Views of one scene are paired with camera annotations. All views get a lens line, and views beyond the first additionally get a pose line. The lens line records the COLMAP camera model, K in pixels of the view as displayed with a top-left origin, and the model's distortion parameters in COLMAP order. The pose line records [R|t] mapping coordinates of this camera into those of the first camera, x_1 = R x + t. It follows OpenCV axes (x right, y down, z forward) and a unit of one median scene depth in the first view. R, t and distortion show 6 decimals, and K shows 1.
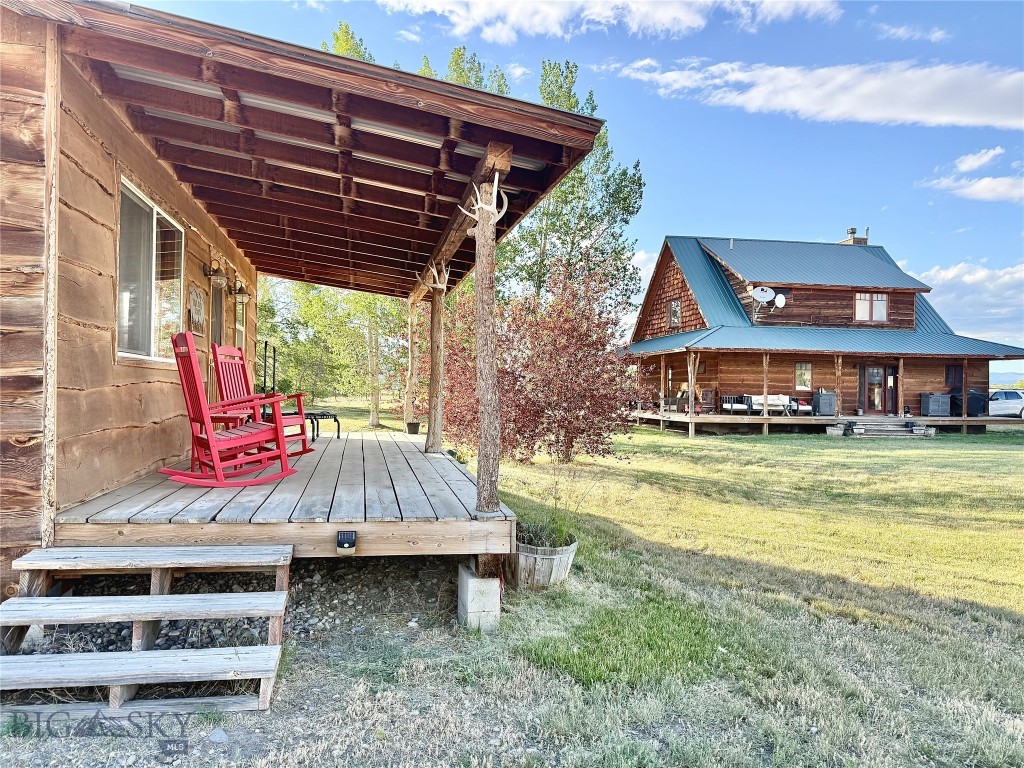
lens RADIAL K [[714.5, 0, 512.0], [0, 714.5, 384.0], [0, 0, 1]] dist [0.101538, -0.161193]
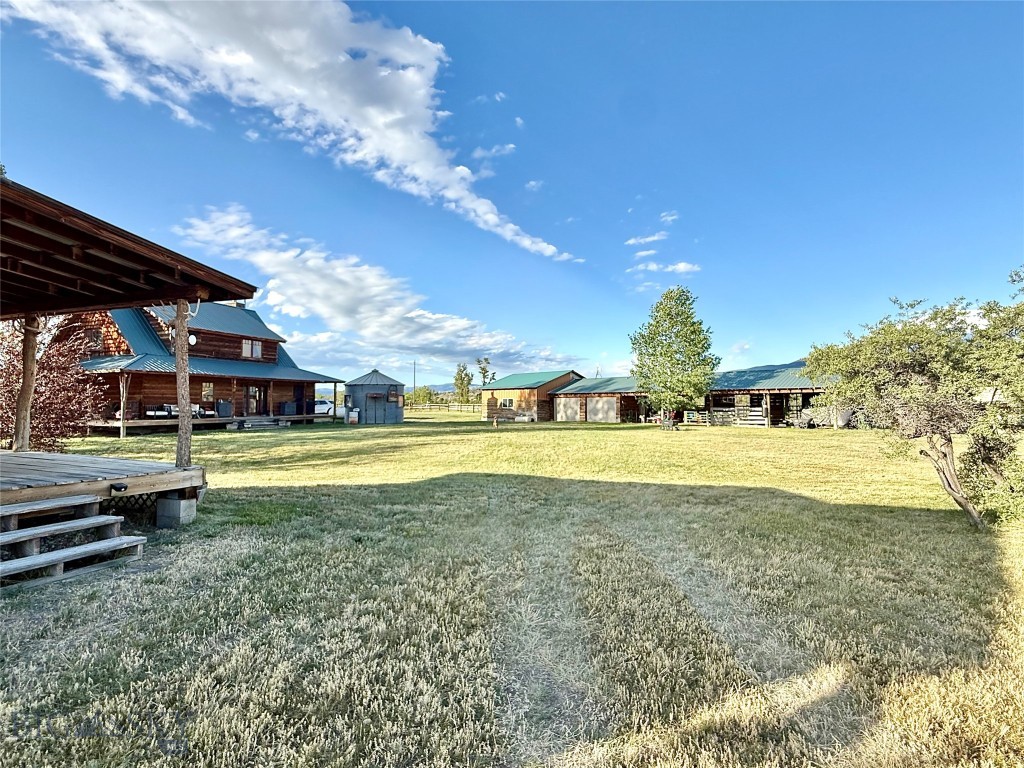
lens RADIAL K [[485.6, 0, 512.0], [0, 485.6, 384.0], [0, 0, 1]] dist [-0.001197, -0.000374]
pose [[0.540680, 0.018651, 0.841022, -0.103430], [0.001043, 0.999739, -0.022841, -0.002743], [-0.841228, 0.013227, 0.540519, -0.072941]]
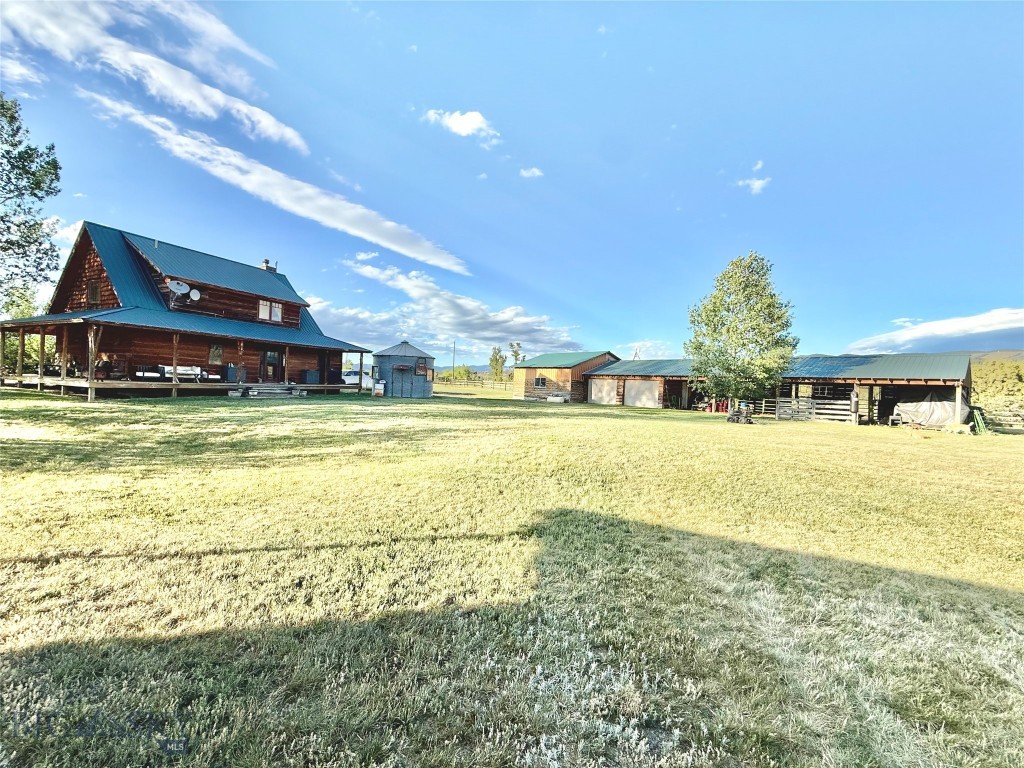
lens RADIAL K [[408.1, 0, 512.0], [0, 408.1, 384.0], [0, 0, 1]] dist [-0.001550, -0.000193]
pose [[0.593470, 0.009668, 0.804798, 0.118126], [-0.043488, 0.998852, 0.020070, 0.006417], [-0.803681, -0.046909, 0.593209, 0.093095]]
